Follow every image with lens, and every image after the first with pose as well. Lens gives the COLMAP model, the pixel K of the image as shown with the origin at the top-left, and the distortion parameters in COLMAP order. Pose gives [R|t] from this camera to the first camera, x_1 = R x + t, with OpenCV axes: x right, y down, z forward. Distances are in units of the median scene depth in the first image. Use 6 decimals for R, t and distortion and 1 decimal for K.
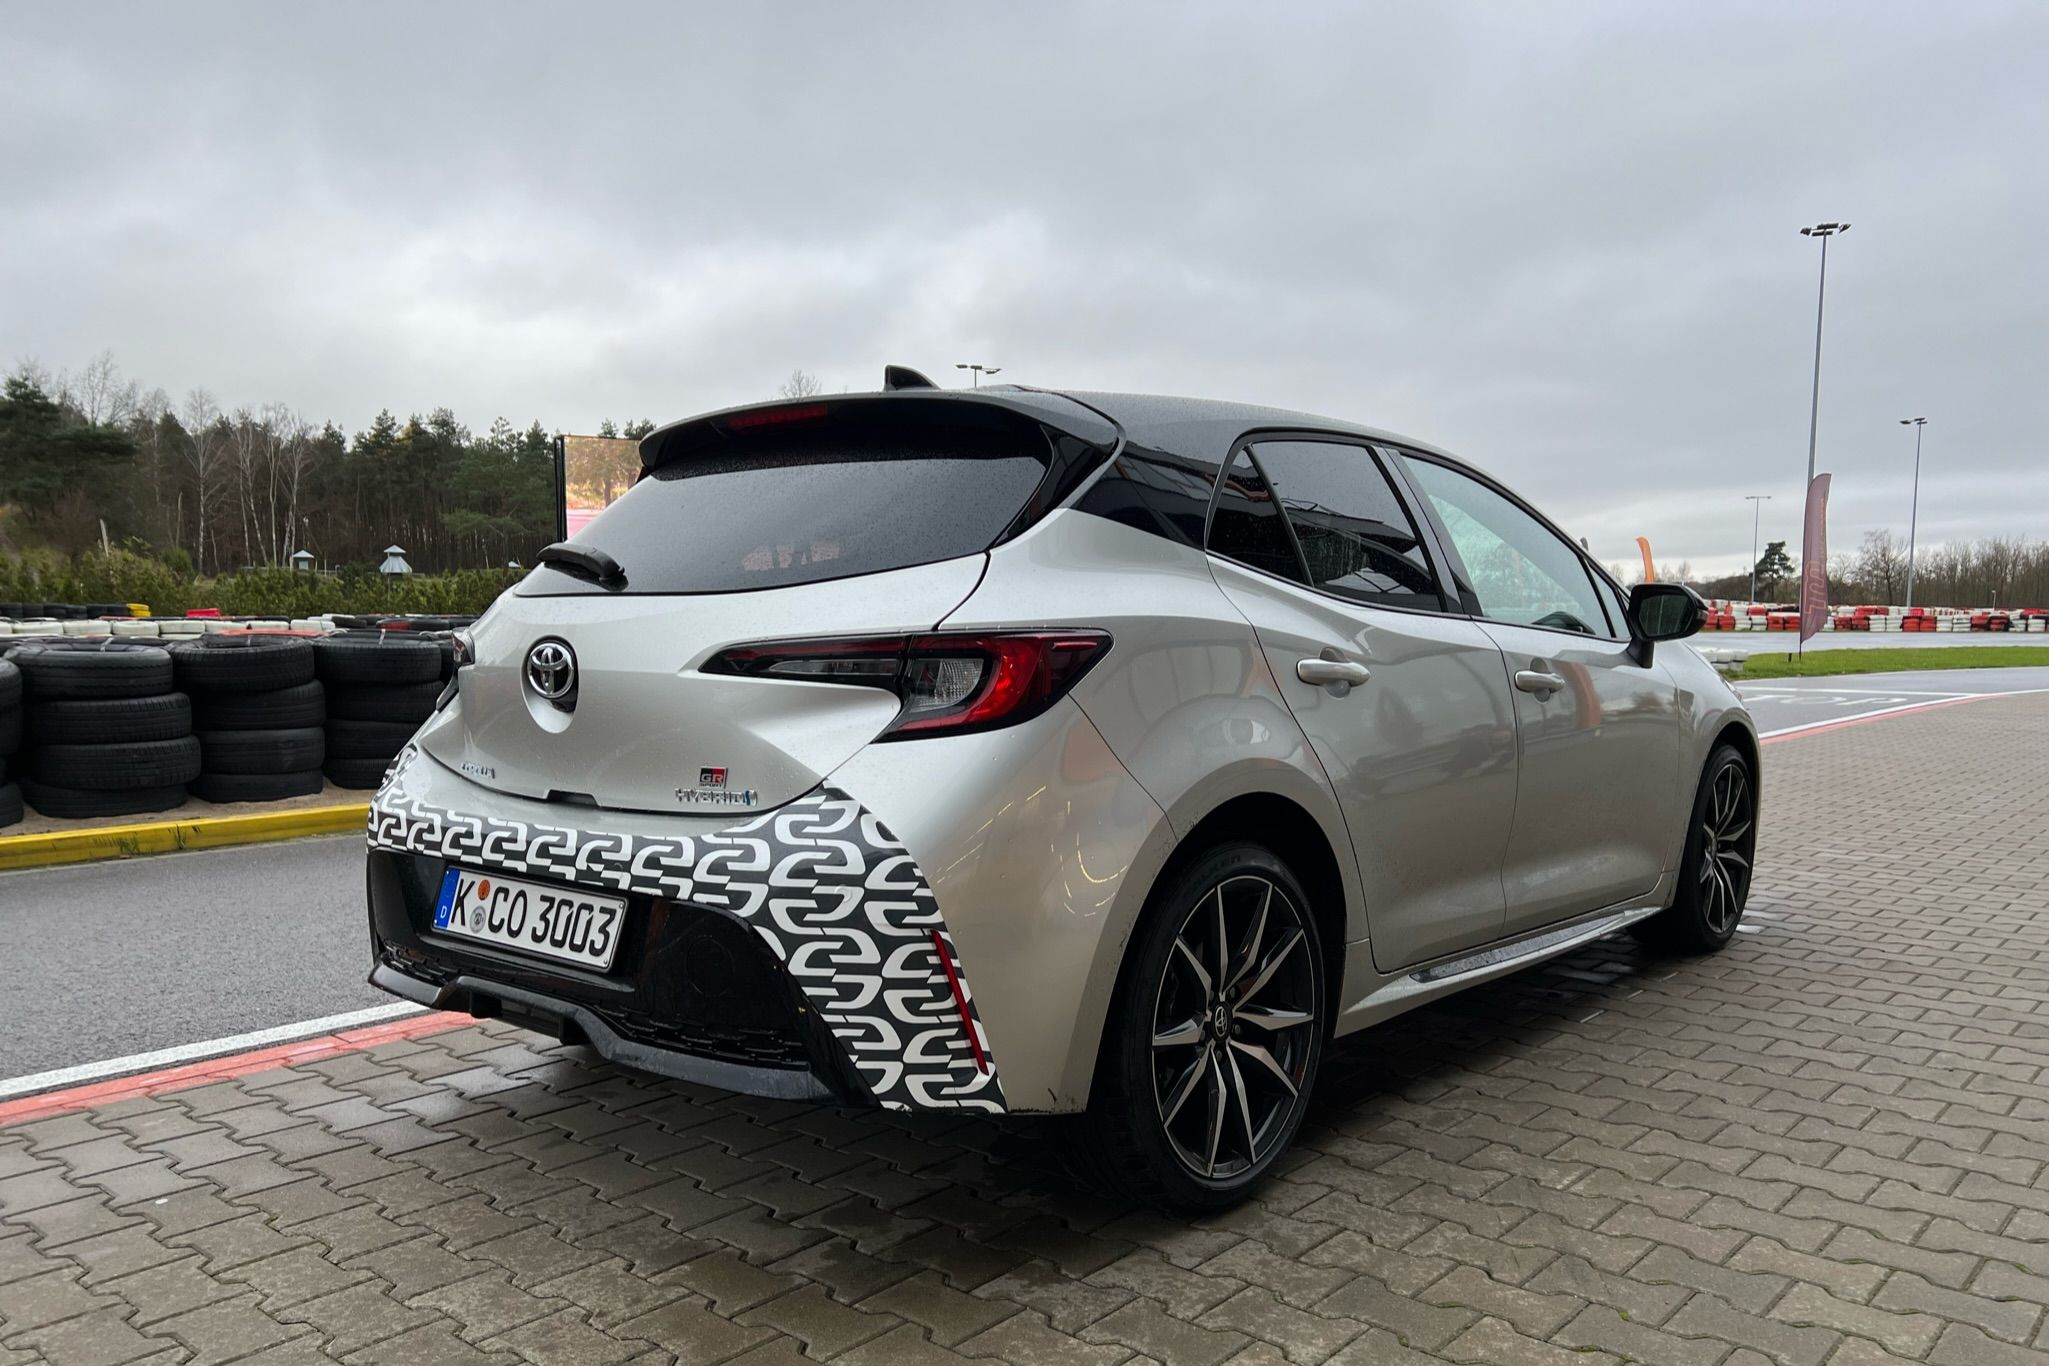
lens RADIAL K [[1519.3, 0, 1027.6], [0, 1519.3, 733.7], [0, 0, 1]] dist [0.060755, -0.067646]
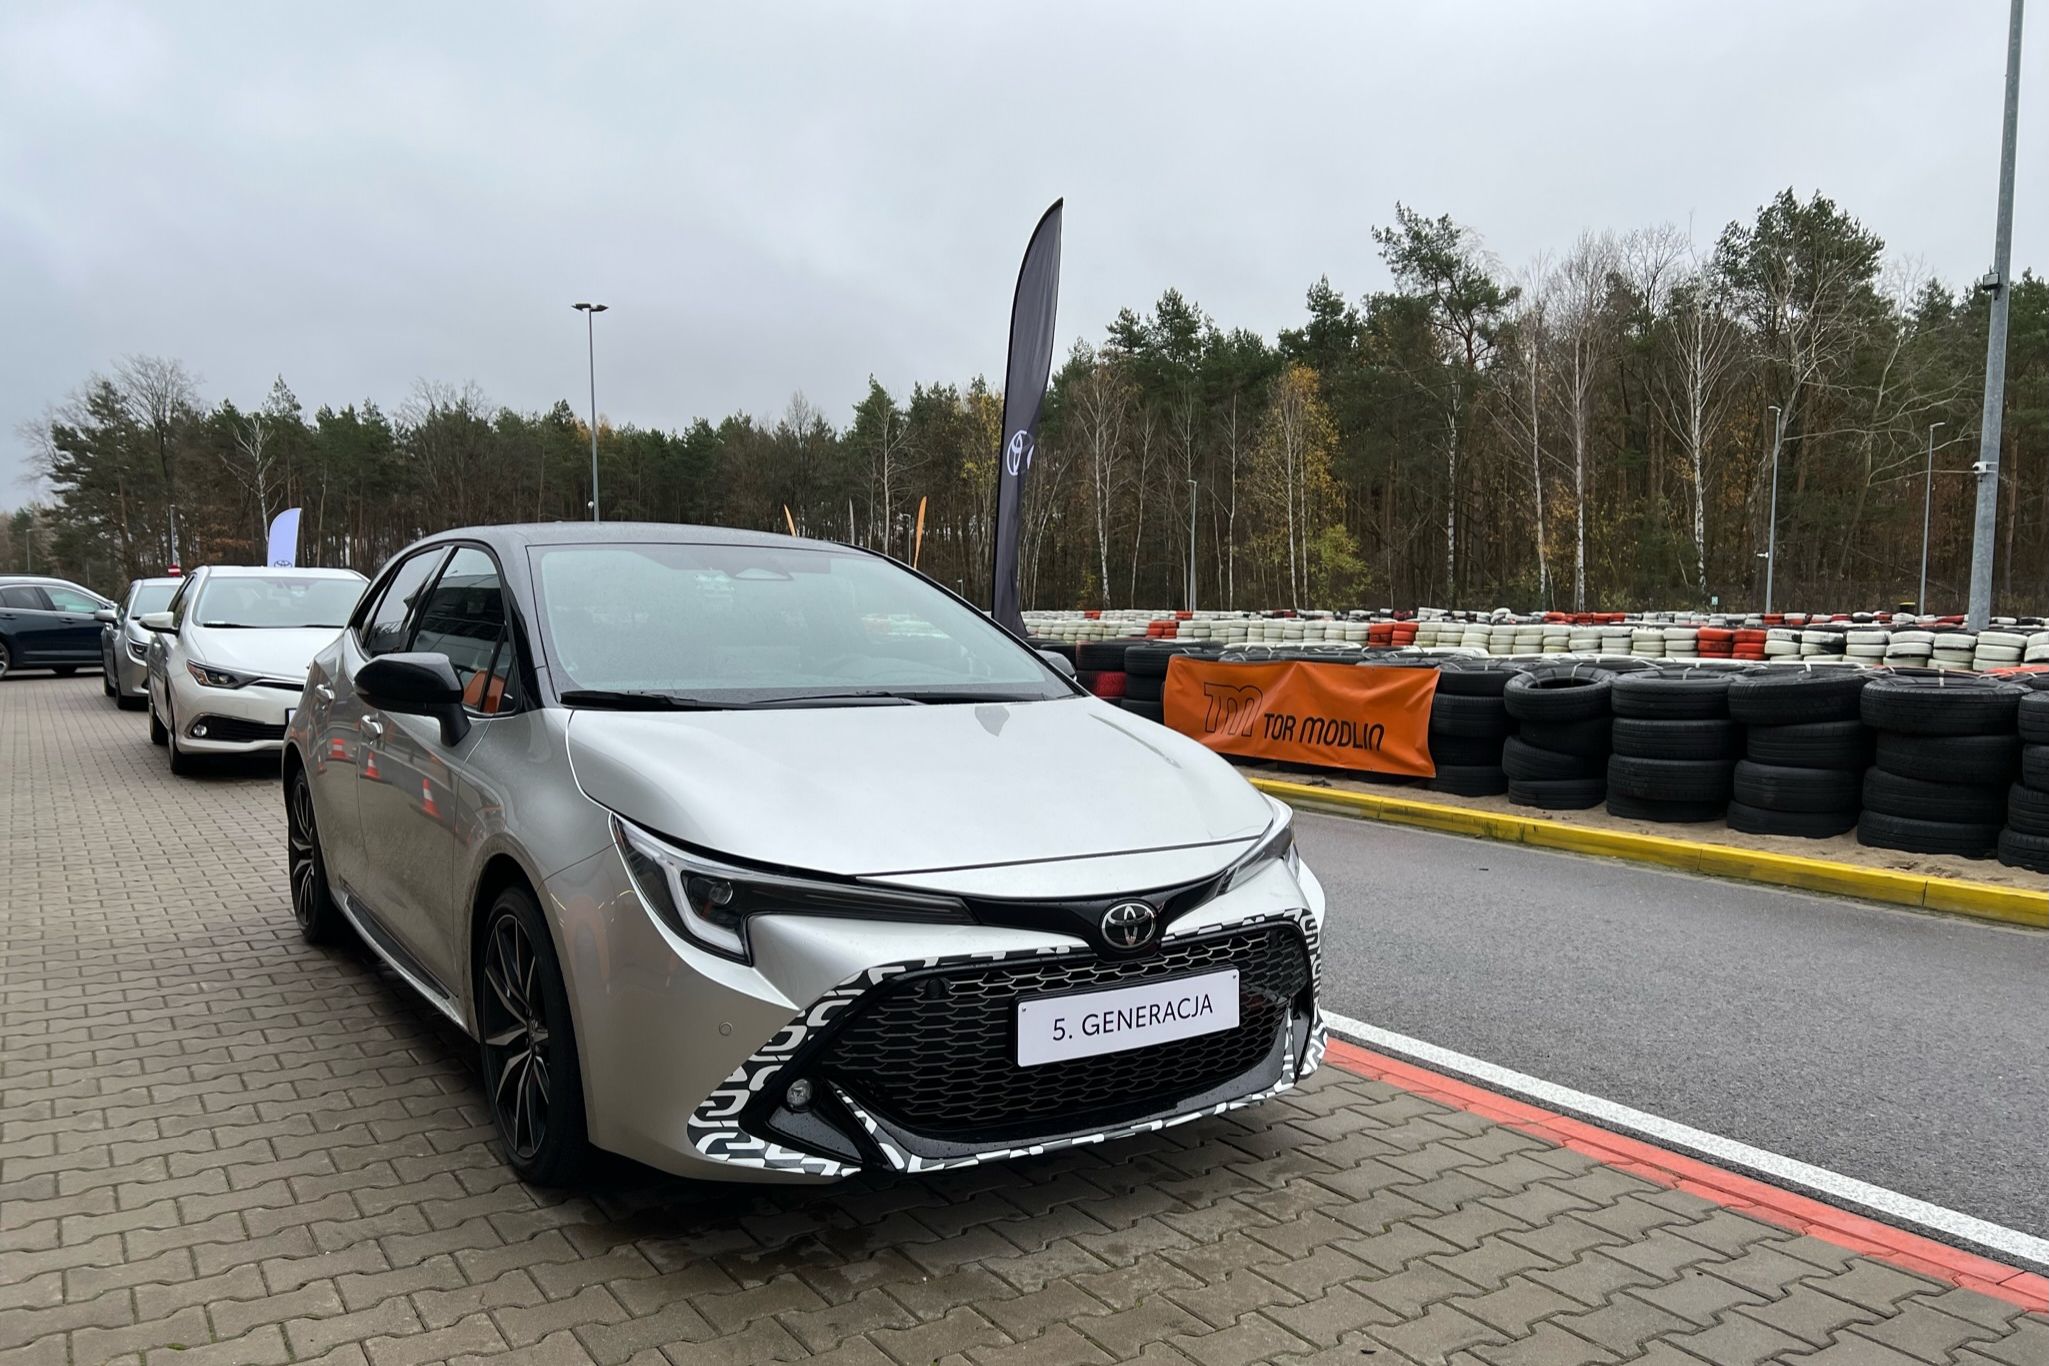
lens RADIAL K [[1519.3, 0, 1018.2], [0, 1519.3, 739.7], [0, 0, 1]] dist [0.060755, -0.067646]
pose [[-0.277000, 0.082052, -0.957360, 1.888211], [-0.080758, 0.990834, 0.108288, -0.275511], [0.957470, 0.107310, -0.267835, 2.504232]]
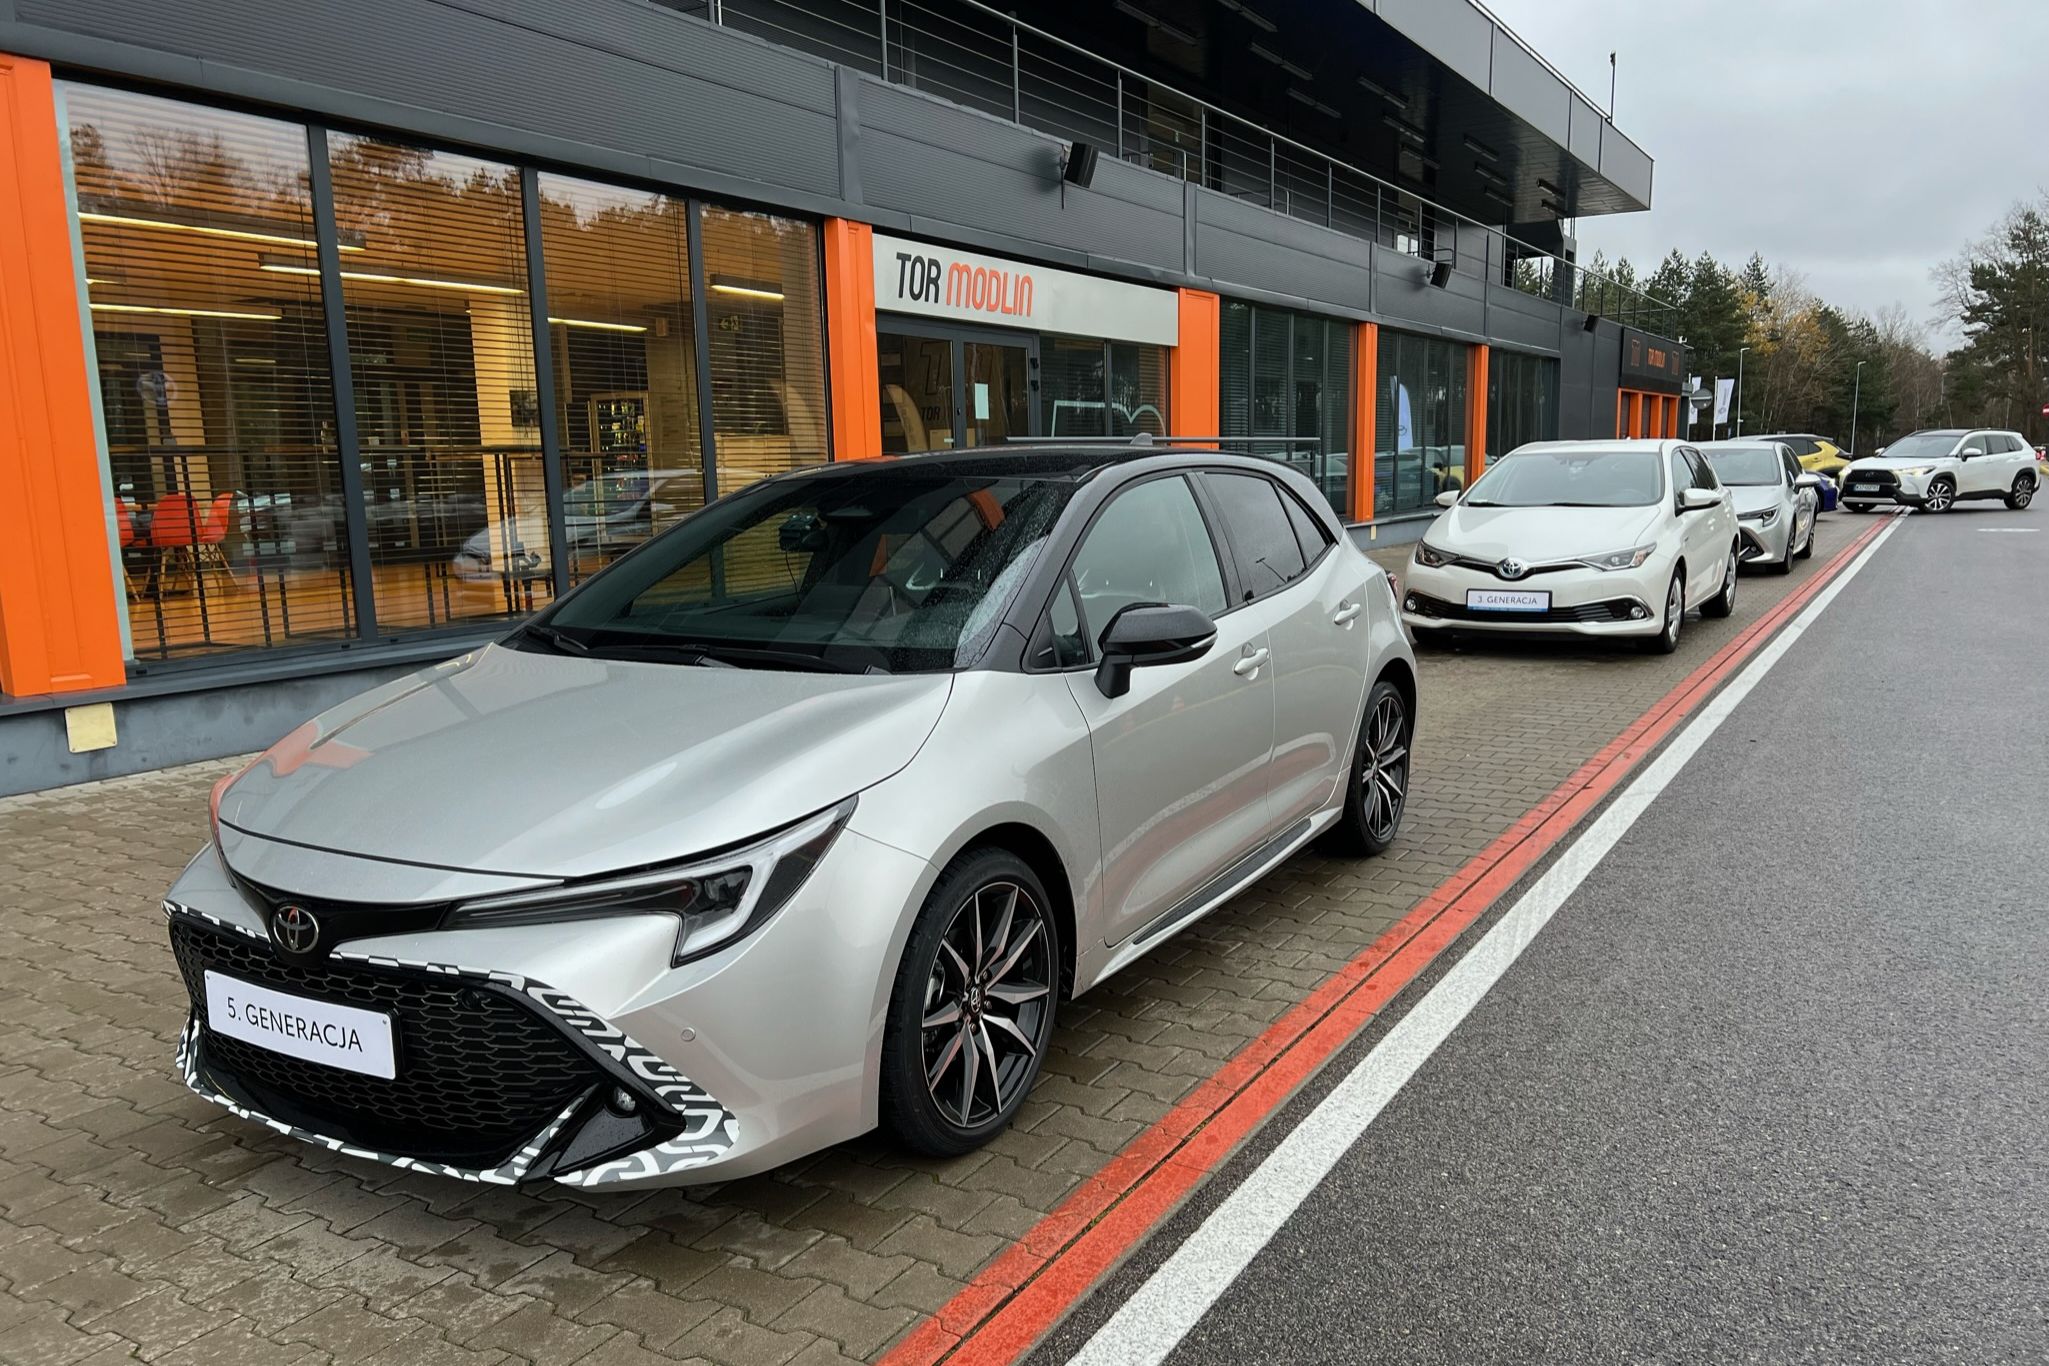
lens RADIAL K [[1519.3, 0, 1027.8], [0, 1519.3, 735.6], [0, 0, 1]] dist [0.060755, -0.067646]
pose [[-0.983722, 0.051532, -0.172152, 0.469900], [0.006999, 0.968260, 0.249848, -0.419942], [0.179563, 0.244576, -0.952859, 3.380247]]
